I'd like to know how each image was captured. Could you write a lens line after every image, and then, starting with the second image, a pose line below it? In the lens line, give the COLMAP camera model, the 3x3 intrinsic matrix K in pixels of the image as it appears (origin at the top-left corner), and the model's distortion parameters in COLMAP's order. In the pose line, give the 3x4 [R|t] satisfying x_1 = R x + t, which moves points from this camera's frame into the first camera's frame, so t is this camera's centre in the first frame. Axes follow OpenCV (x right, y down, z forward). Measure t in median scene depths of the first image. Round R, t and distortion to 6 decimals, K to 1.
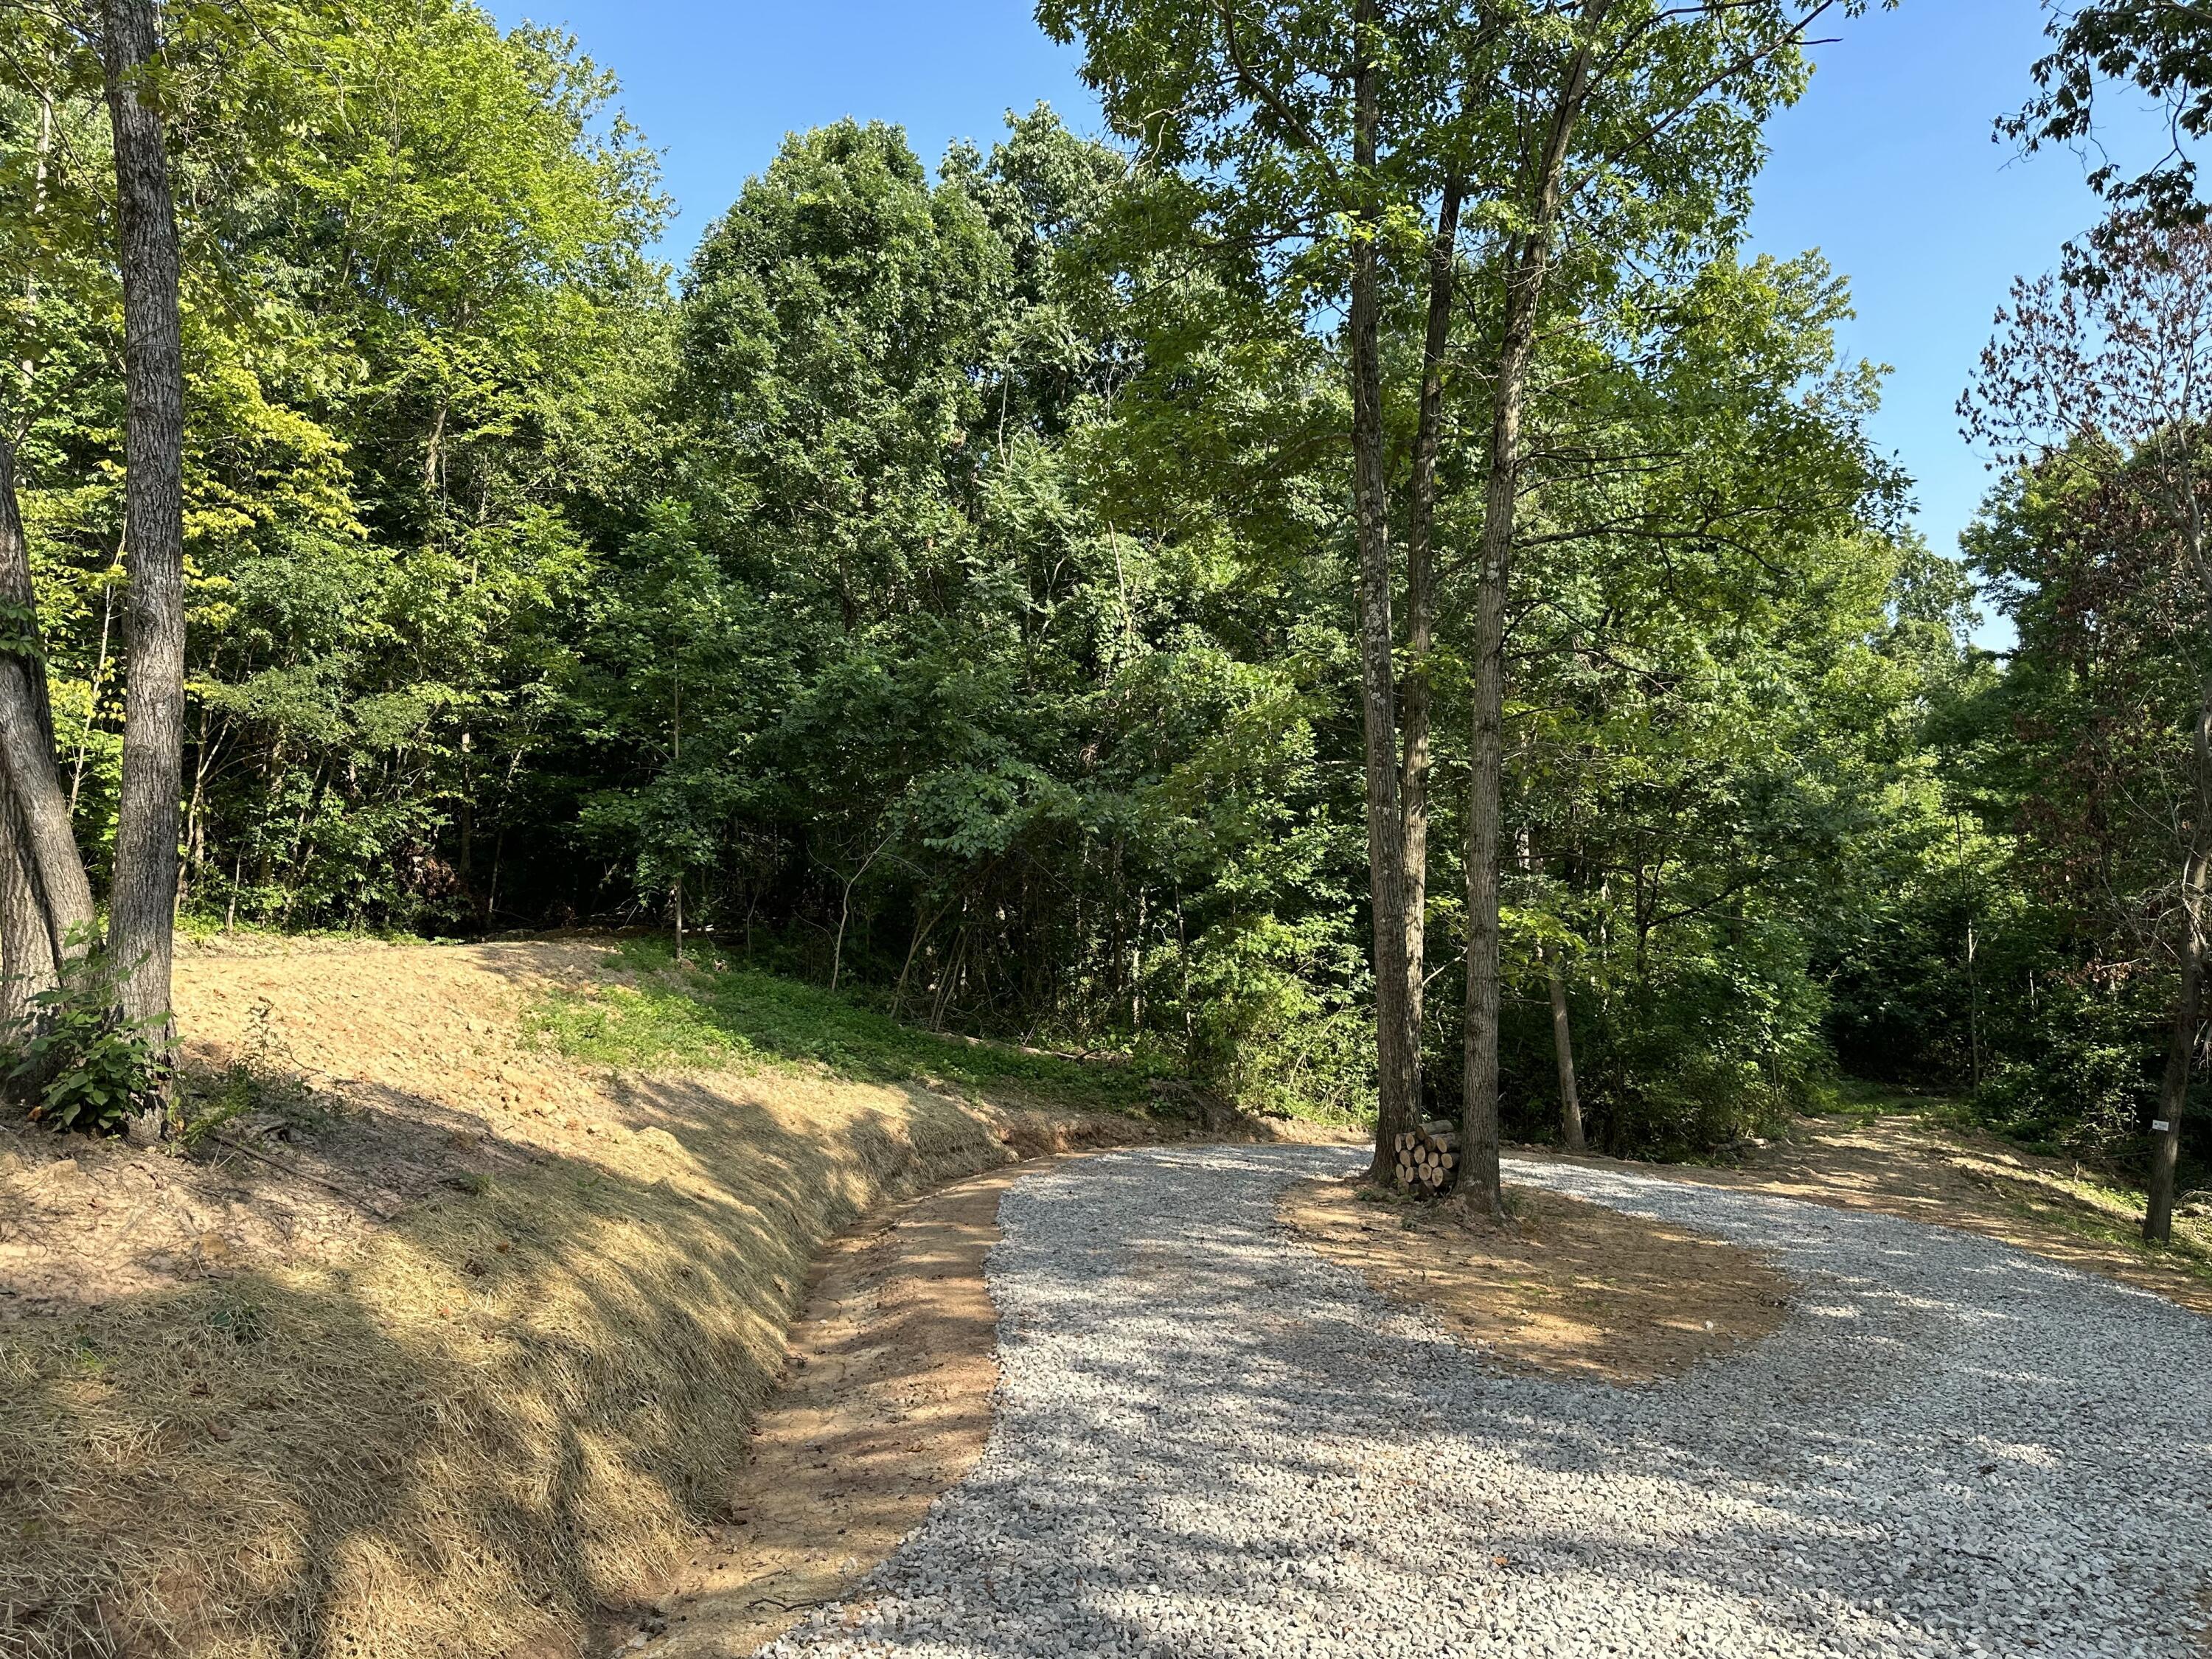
lens RADIAL K [[1518.1, 0, 1096.8], [0, 1518.1, 842.6], [0, 0, 1]] dist [0.003289, -0.014579]
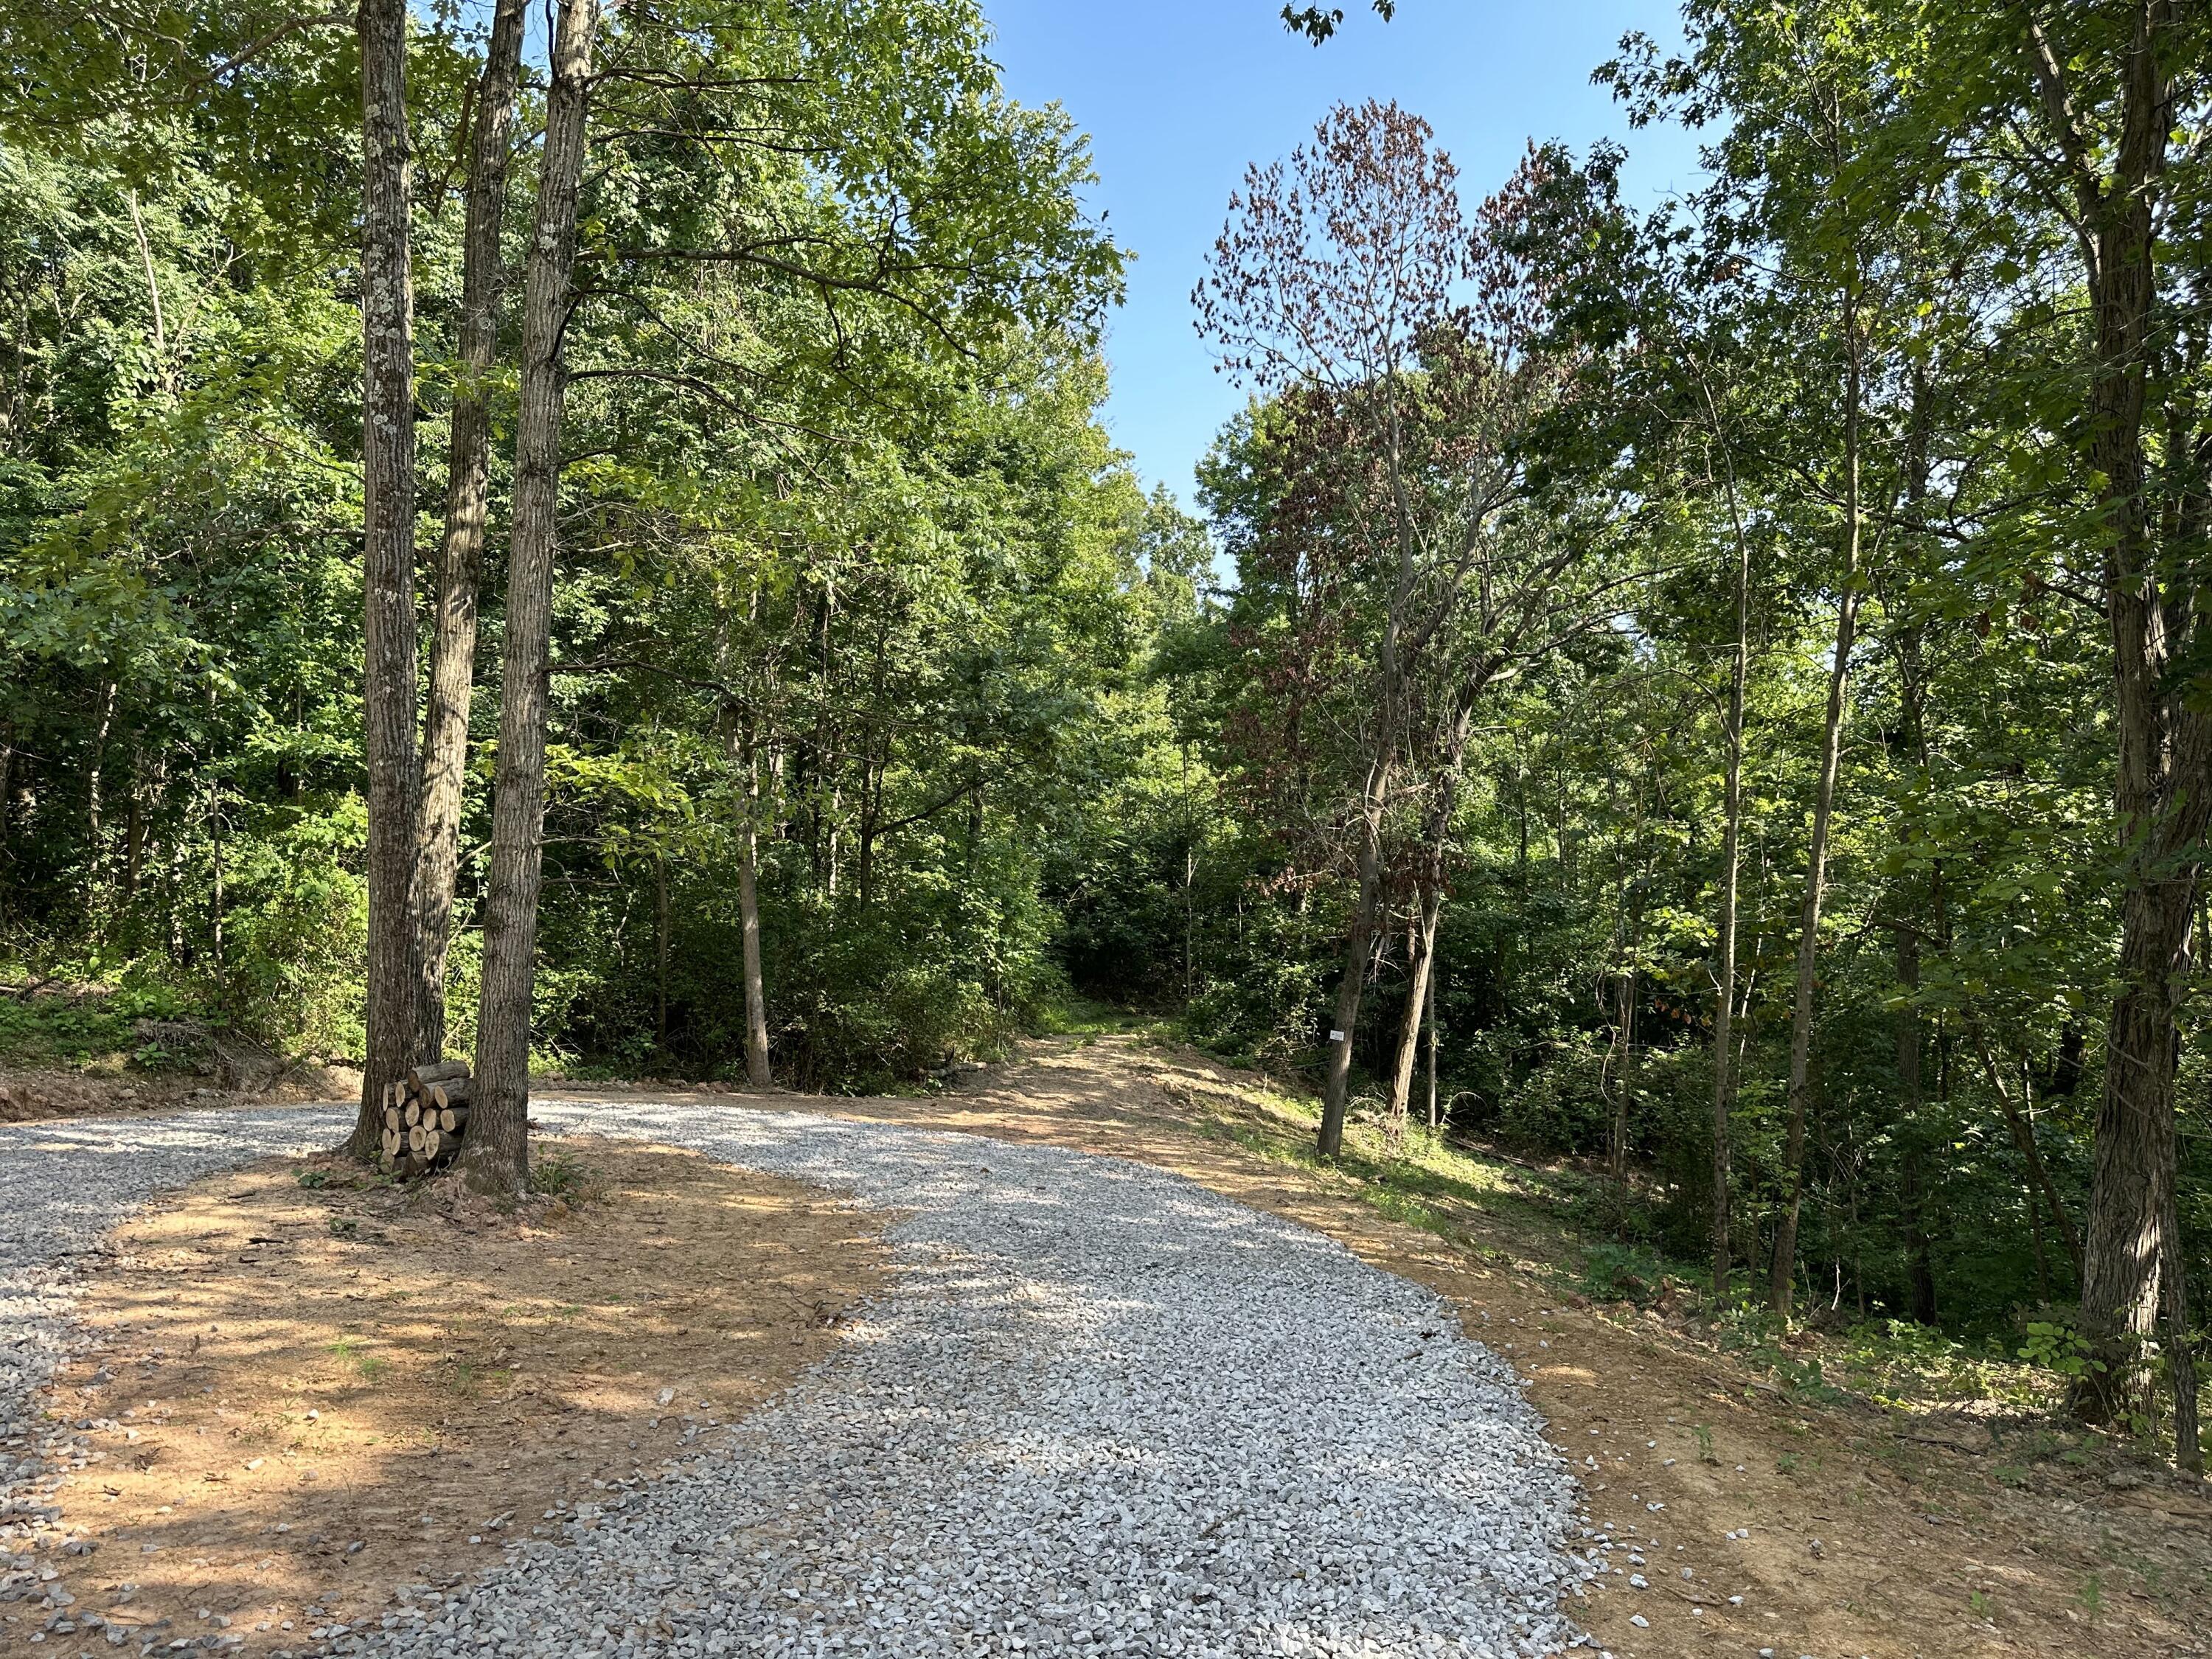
lens RADIAL K [[1498.0, 0, 1102.6], [0, 1498.0, 831.6], [0, 0, 1]] dist [0.059247, -0.003726]
pose [[0.898499, 0.026526, 0.438173, 0.109689], [-0.040792, 0.998899, 0.023177, 0.031476], [-0.437076, -0.038699, 0.898592, 0.158055]]
